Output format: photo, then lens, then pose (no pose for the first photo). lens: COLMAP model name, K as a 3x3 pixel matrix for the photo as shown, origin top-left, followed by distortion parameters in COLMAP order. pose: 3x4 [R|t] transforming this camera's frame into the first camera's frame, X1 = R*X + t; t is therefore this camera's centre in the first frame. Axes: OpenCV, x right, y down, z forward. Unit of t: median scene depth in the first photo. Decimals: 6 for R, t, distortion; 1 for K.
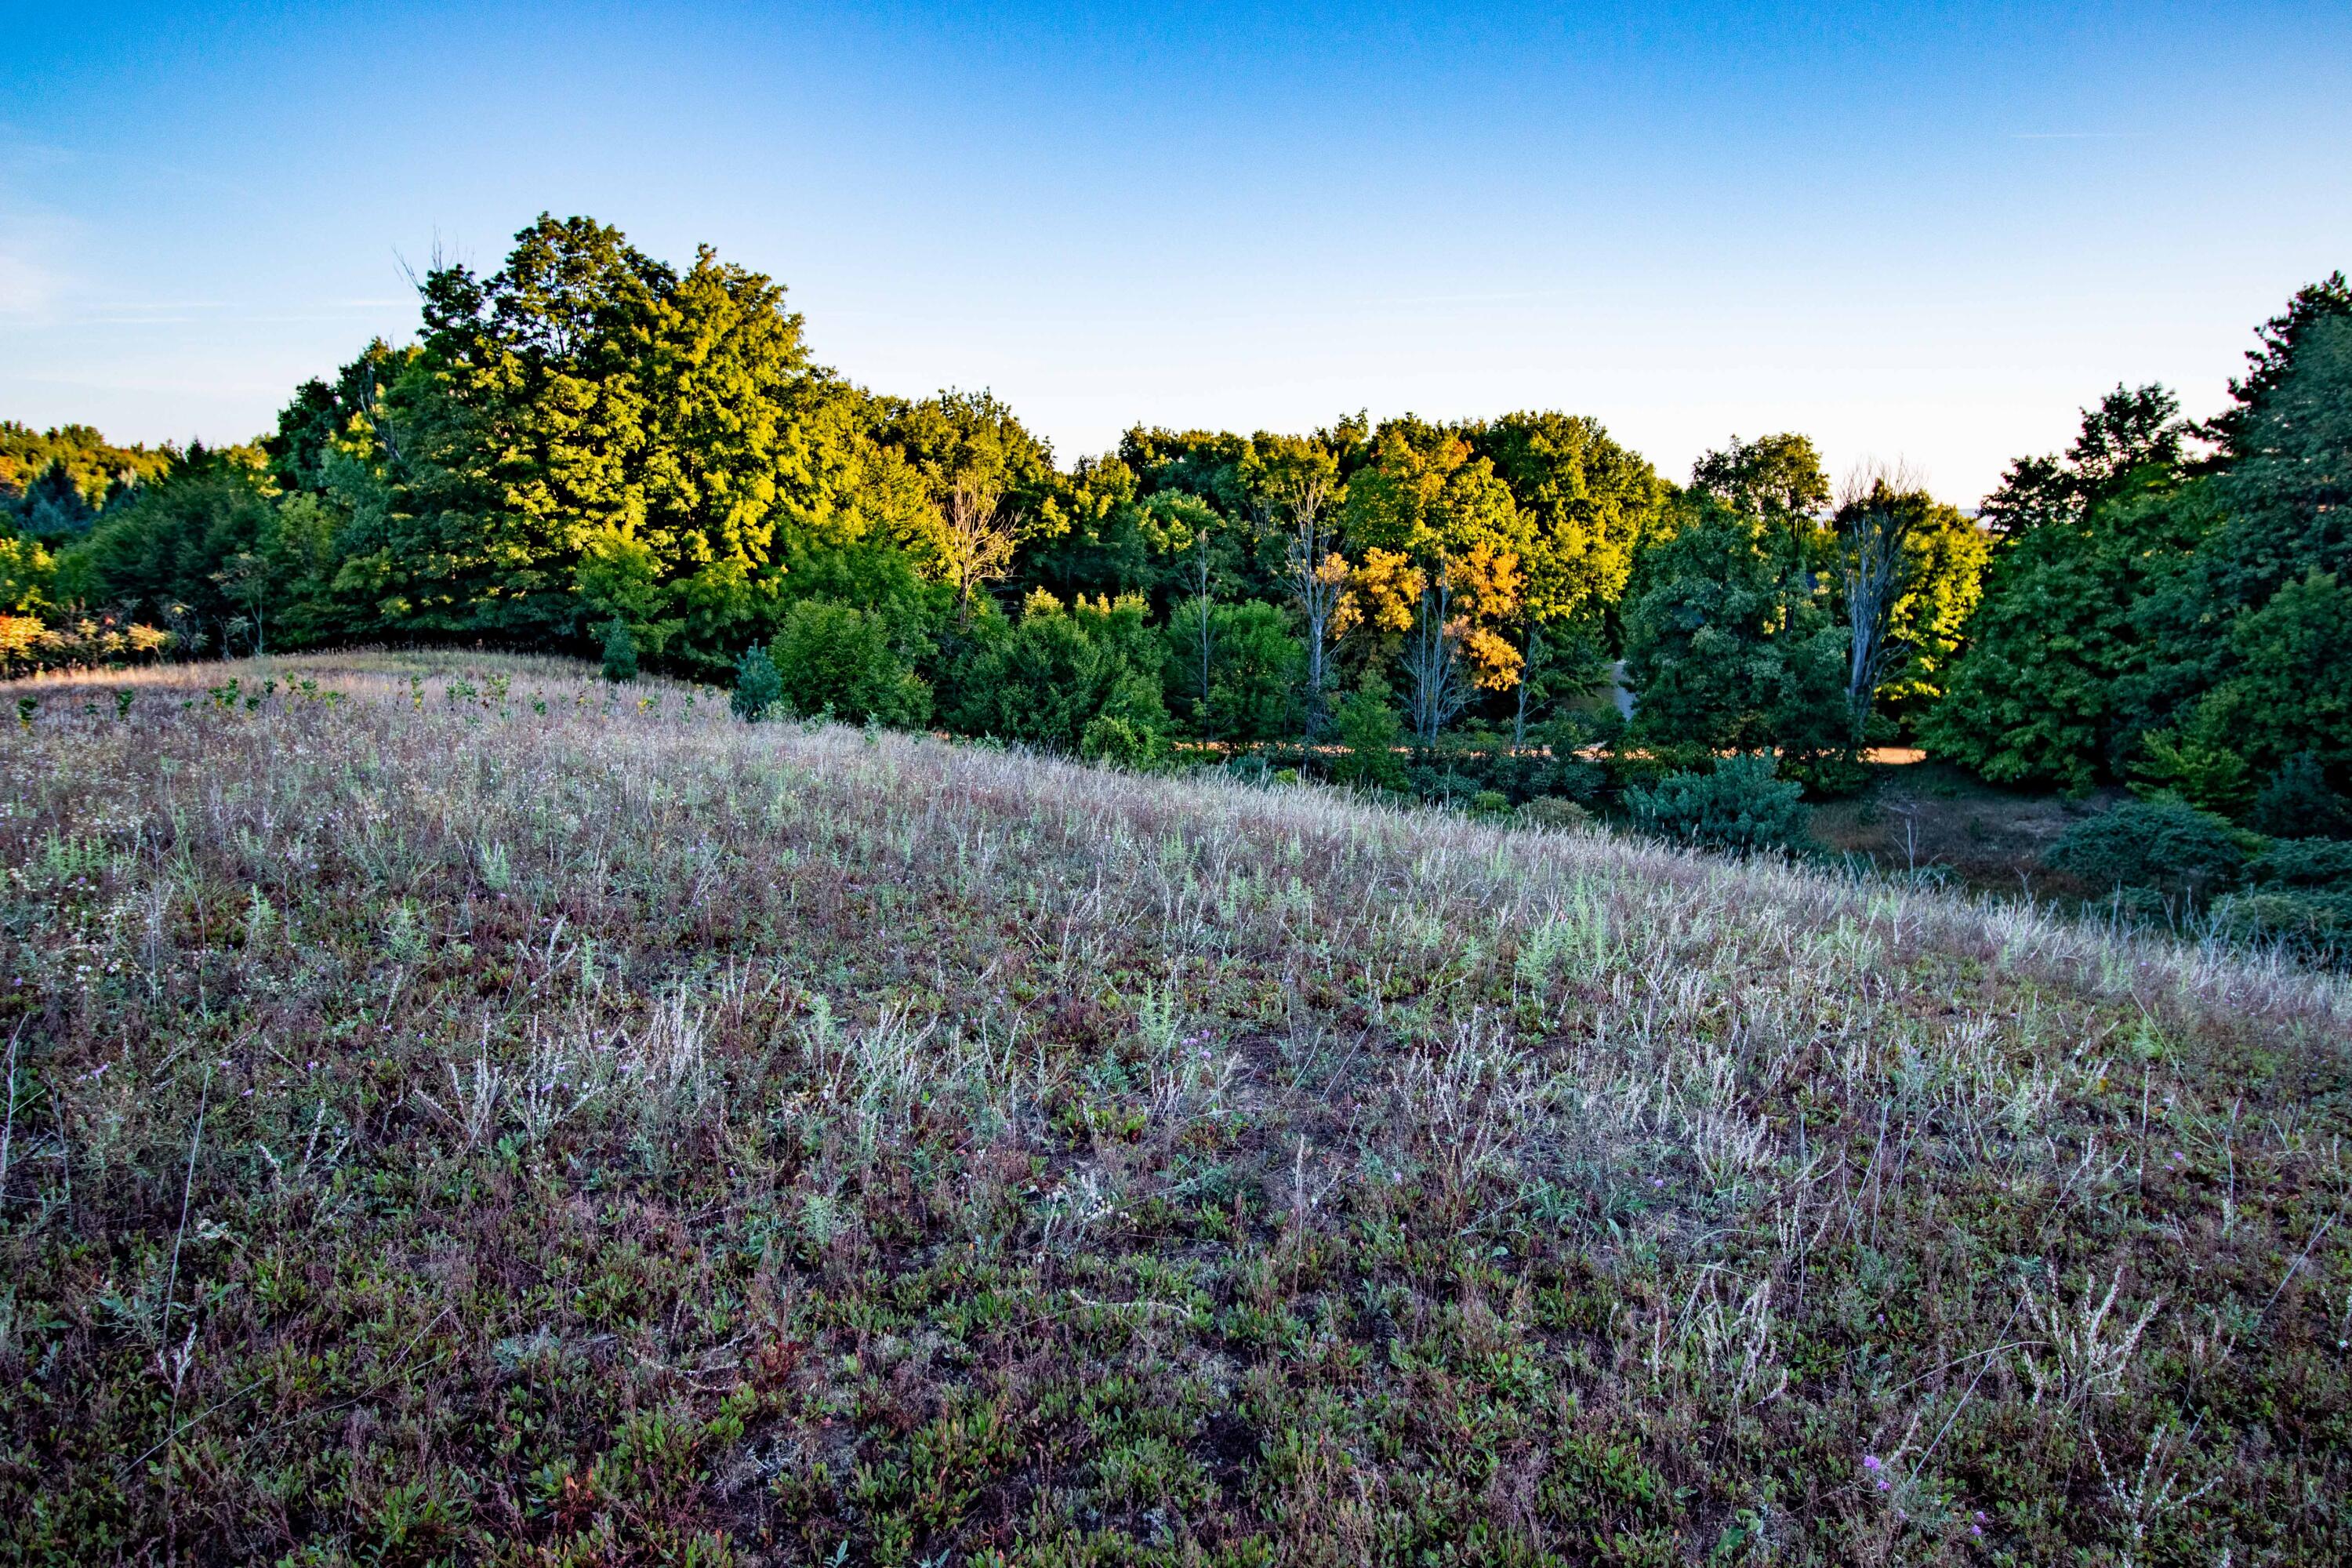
lens RADIAL K [[1598.3, 0, 1175.9], [0, 1598.3, 739.0], [0, 0, 1]] dist [0.005795, 0.000996]
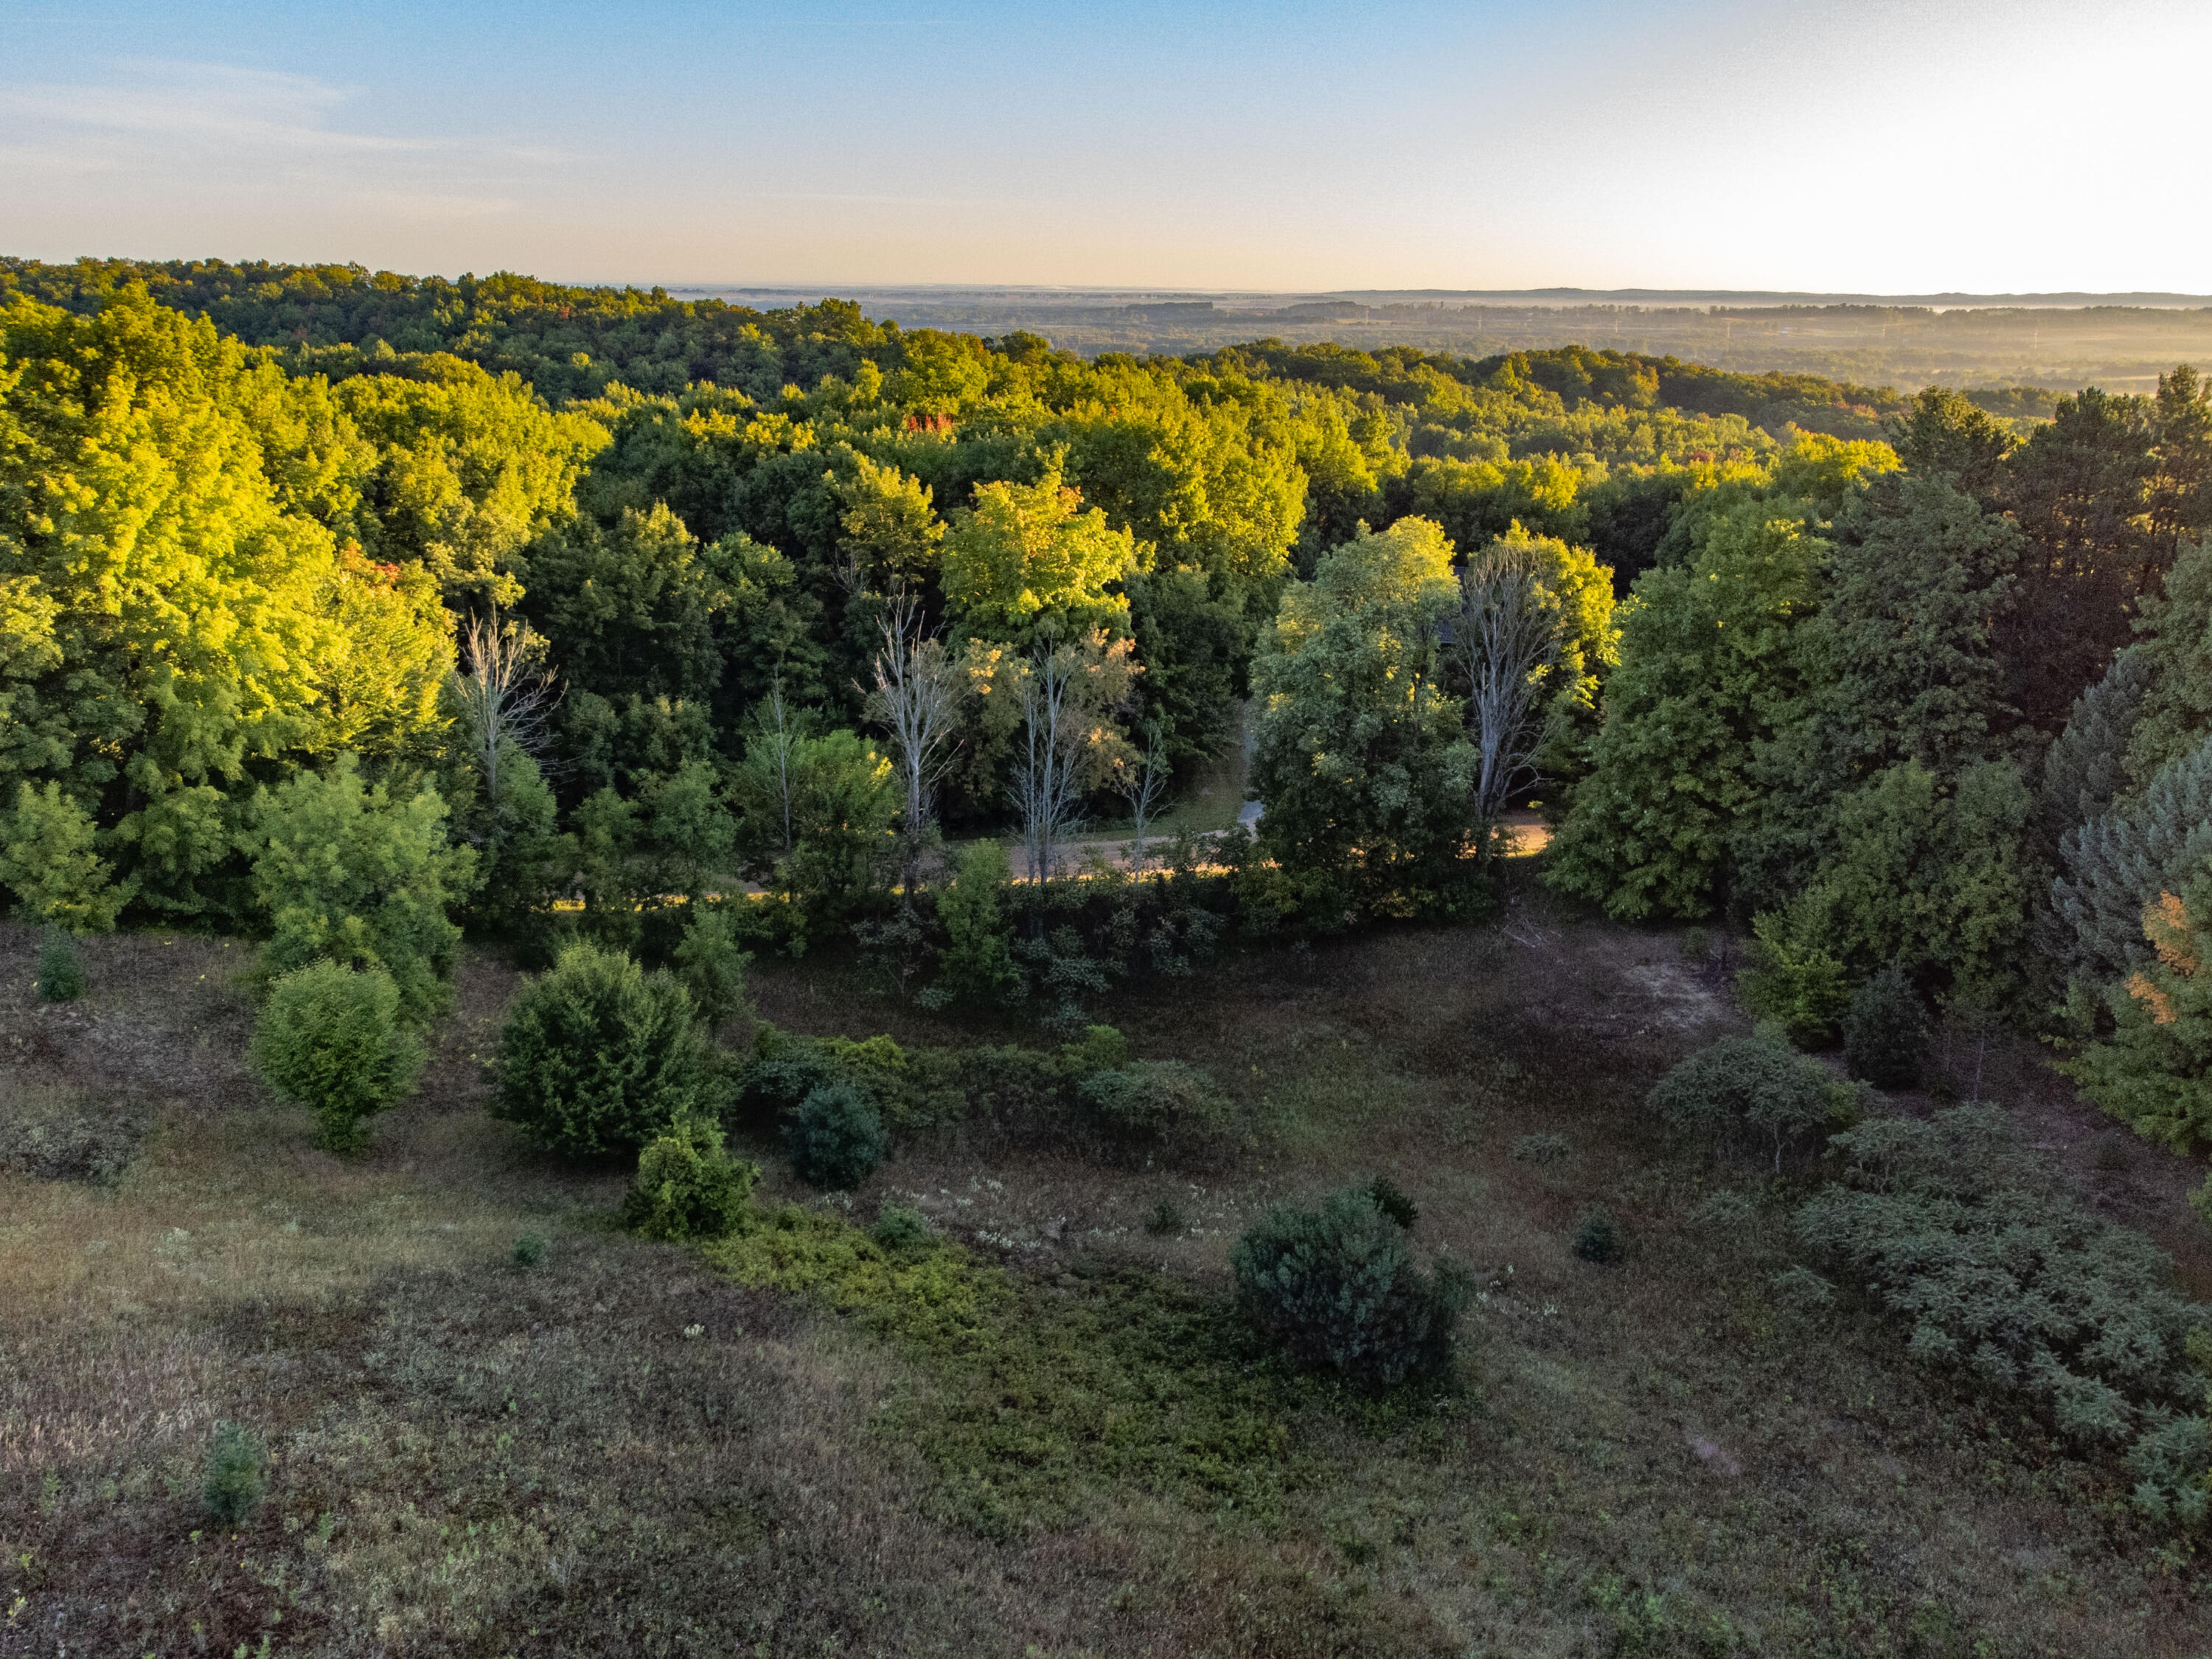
lens RADIAL K [[1802.0, 0, 1106.0], [0, 1802.0, 829.5], [0, 0, 1]] dist [0.000706, 0.023733]
pose [[0.983213, -0.052153, 0.174852, 0.020150], [0.025300, 0.987992, 0.152419, -0.206480], [-0.180701, -0.145436, 0.972726, 0.003344]]
